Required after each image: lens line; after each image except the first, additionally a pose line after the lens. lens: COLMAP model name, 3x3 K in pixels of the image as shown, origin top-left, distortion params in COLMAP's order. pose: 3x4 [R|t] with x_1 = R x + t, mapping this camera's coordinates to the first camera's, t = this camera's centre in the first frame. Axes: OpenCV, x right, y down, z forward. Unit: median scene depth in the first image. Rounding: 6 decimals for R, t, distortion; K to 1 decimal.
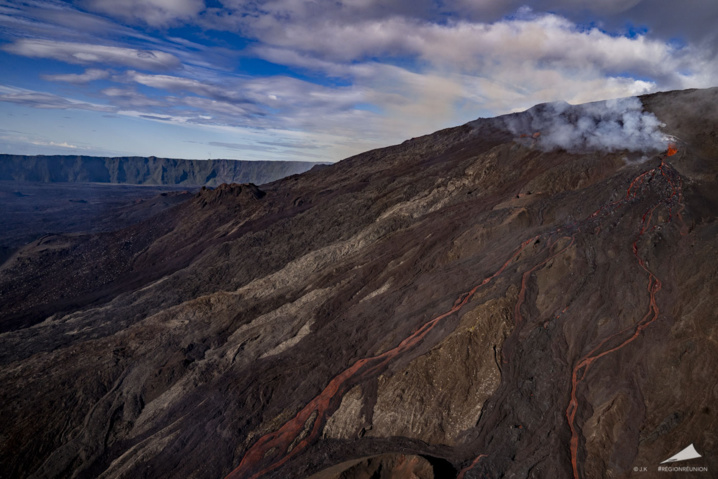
lens RADIAL K [[504.0, 0, 356.1], [0, 504.0, 239.9], [0, 0, 1]] dist [-0.129806, 0.100735]
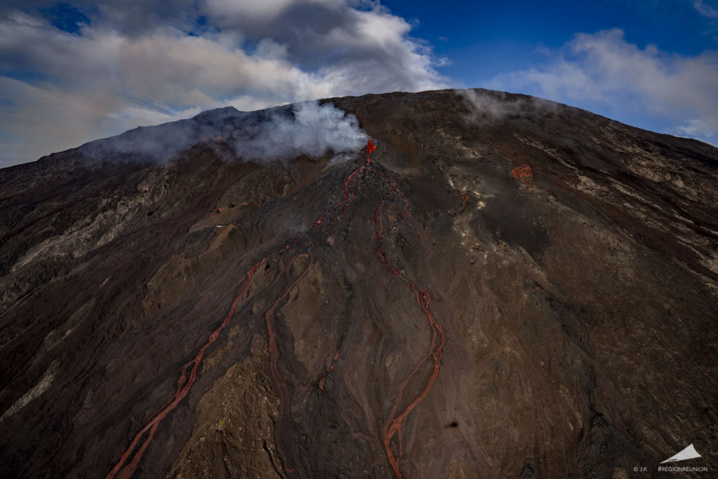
lens RADIAL K [[512.5, 0, 361.8], [0, 512.5, 237.3], [0, 0, 1]] dist [-0.124245, 0.100665]
pose [[0.783263, -0.120431, 0.609915, 0.015378], [0.149419, 0.988768, 0.003351, -0.020509], [-0.603468, 0.088509, 0.792460, 0.302832]]
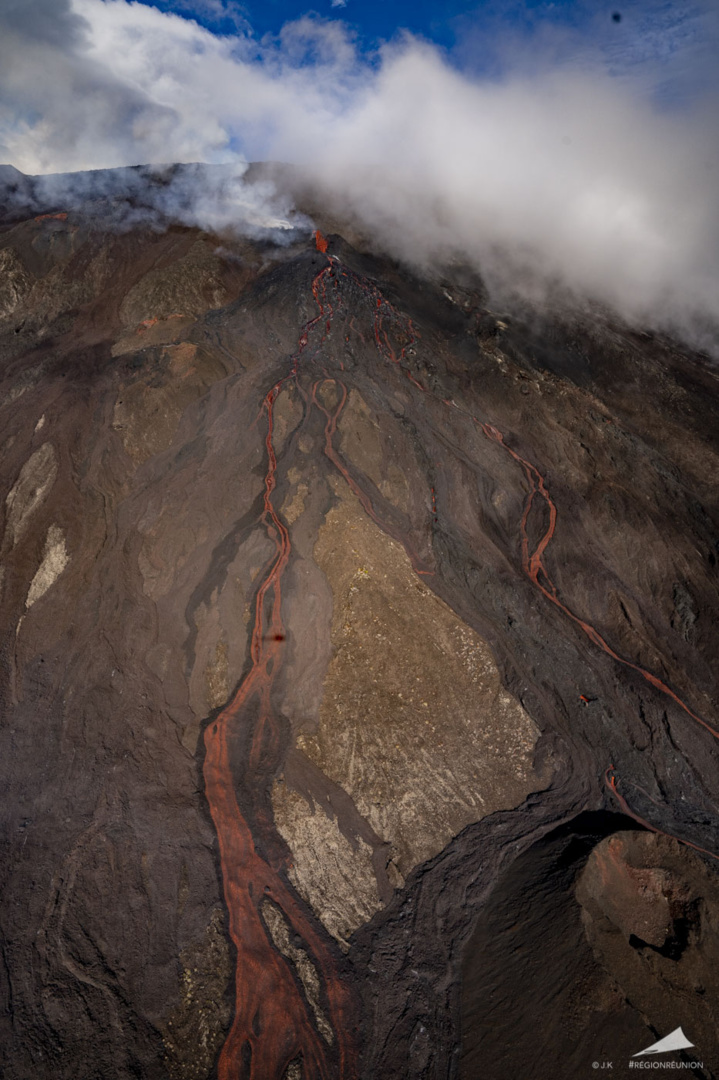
lens RADIAL K [[758.2, 0, 359.5], [0, 758.2, 540.0], [0, 0, 1]] dist [-0.129806, 0.100735]
pose [[0.566302, -0.273063, 0.777649, -0.281711], [0.140804, 0.961705, 0.235156, -0.027400], [-0.812081, -0.023673, 0.583064, 0.438811]]
